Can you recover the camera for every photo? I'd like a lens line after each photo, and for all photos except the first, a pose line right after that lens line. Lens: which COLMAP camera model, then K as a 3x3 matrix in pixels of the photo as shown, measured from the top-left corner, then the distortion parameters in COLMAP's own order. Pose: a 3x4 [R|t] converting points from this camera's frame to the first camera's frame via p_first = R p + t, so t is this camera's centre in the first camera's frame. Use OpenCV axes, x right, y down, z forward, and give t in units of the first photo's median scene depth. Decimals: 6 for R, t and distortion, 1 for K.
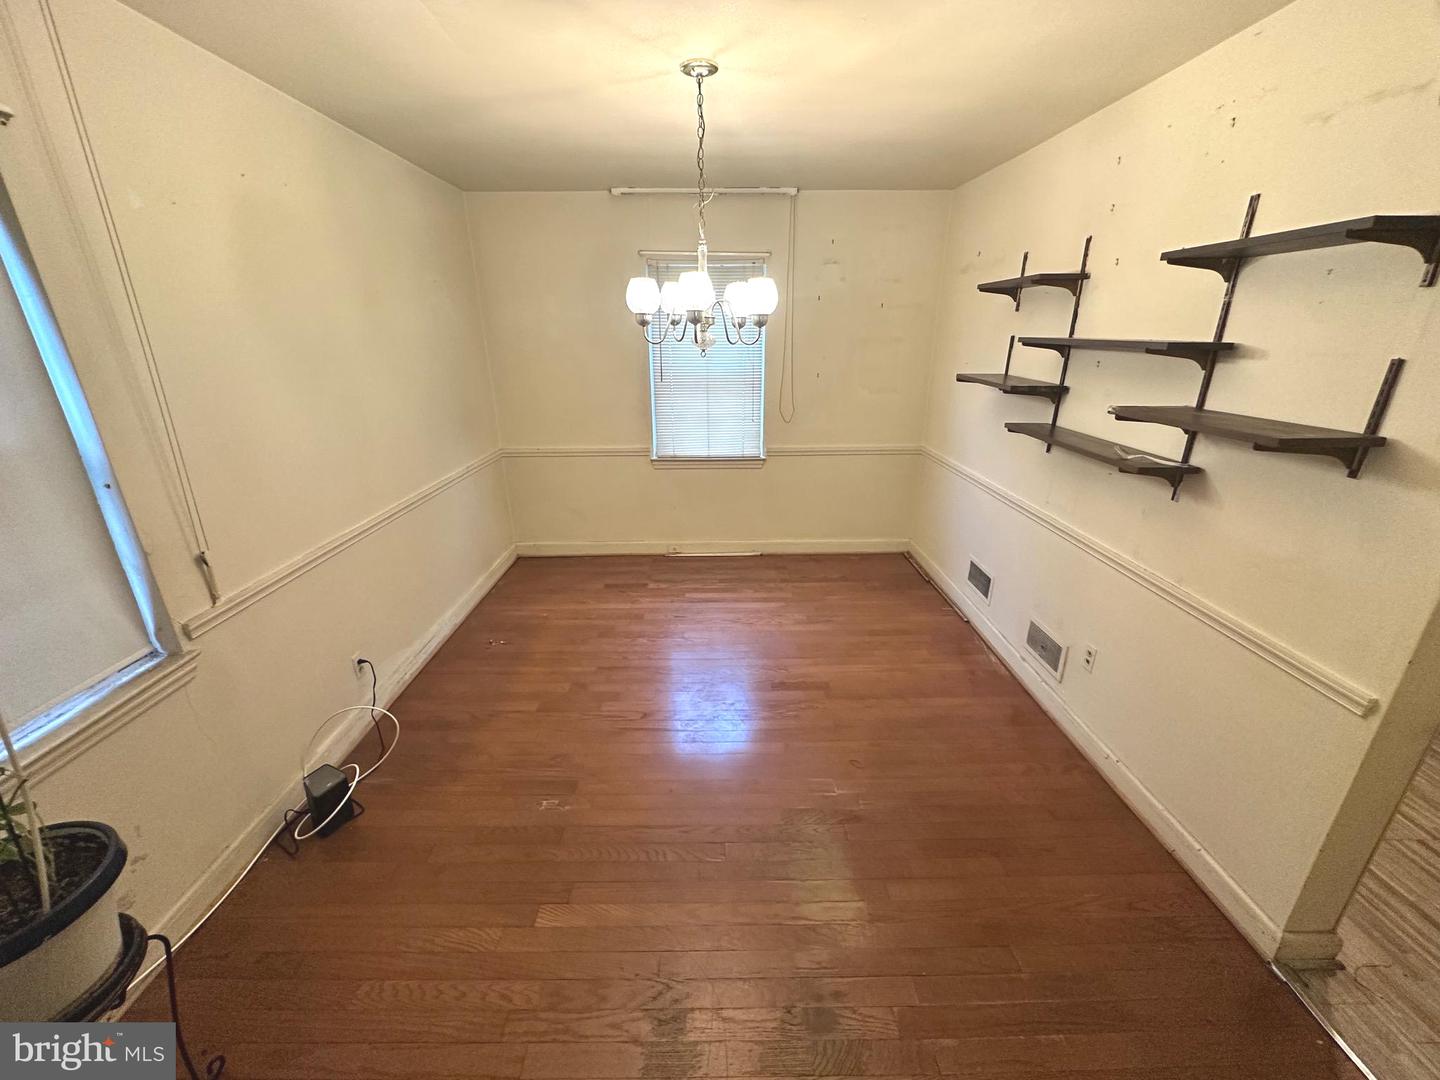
lens RADIAL K [[576.6, 0, 718.2], [0, 576.6, 537.0], [0, 0, 1]] dist [0.000876, 0.000066]
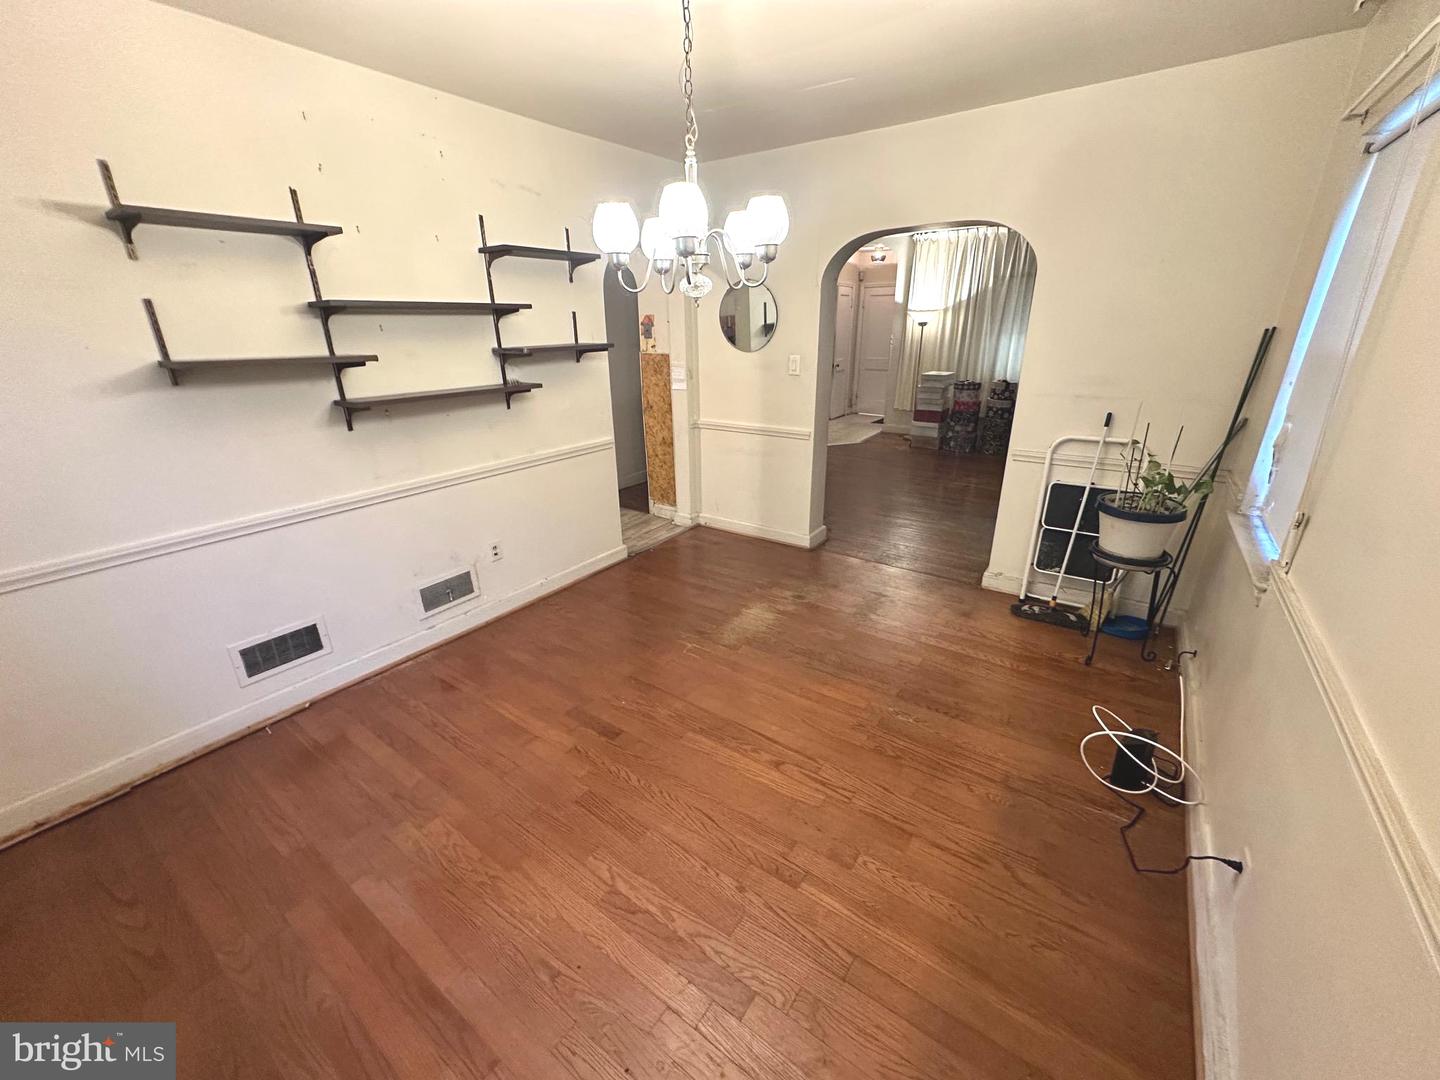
lens RADIAL K [[576.6, 0, 716.0], [0, 576.6, 541.4], [0, 0, 1]] dist [0.000876, 0.000066]
pose [[-0.807506, -0.187453, 0.559281, -0.475490], [0.222904, 0.780879, 0.583560, -0.445018], [-0.546121, 0.595894, -0.588781, 1.427475]]
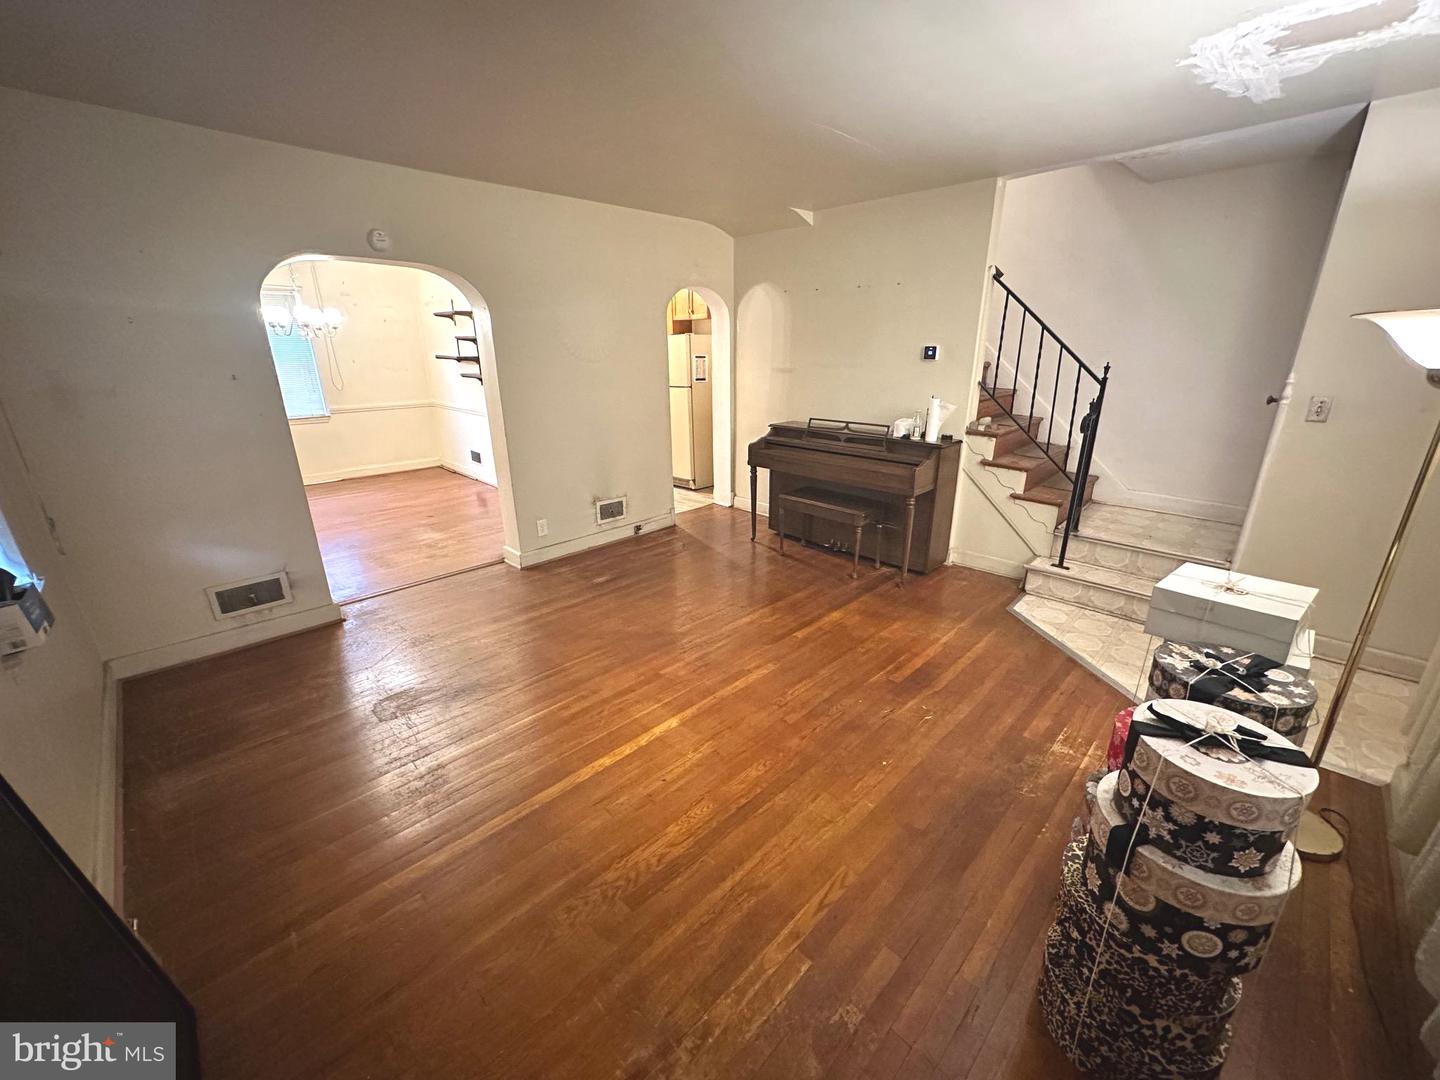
lens RADIAL K [[576.6, 0, 719.7], [0, 576.6, 539.1], [0, 0, 1]] dist [0.000876, 0.000066]
pose [[0.719355, -0.224262, 0.657446, -0.452528], [0.236790, 0.968932, 0.071425, 0.563278], [-0.653038, 0.104296, 0.750109, -1.444020]]
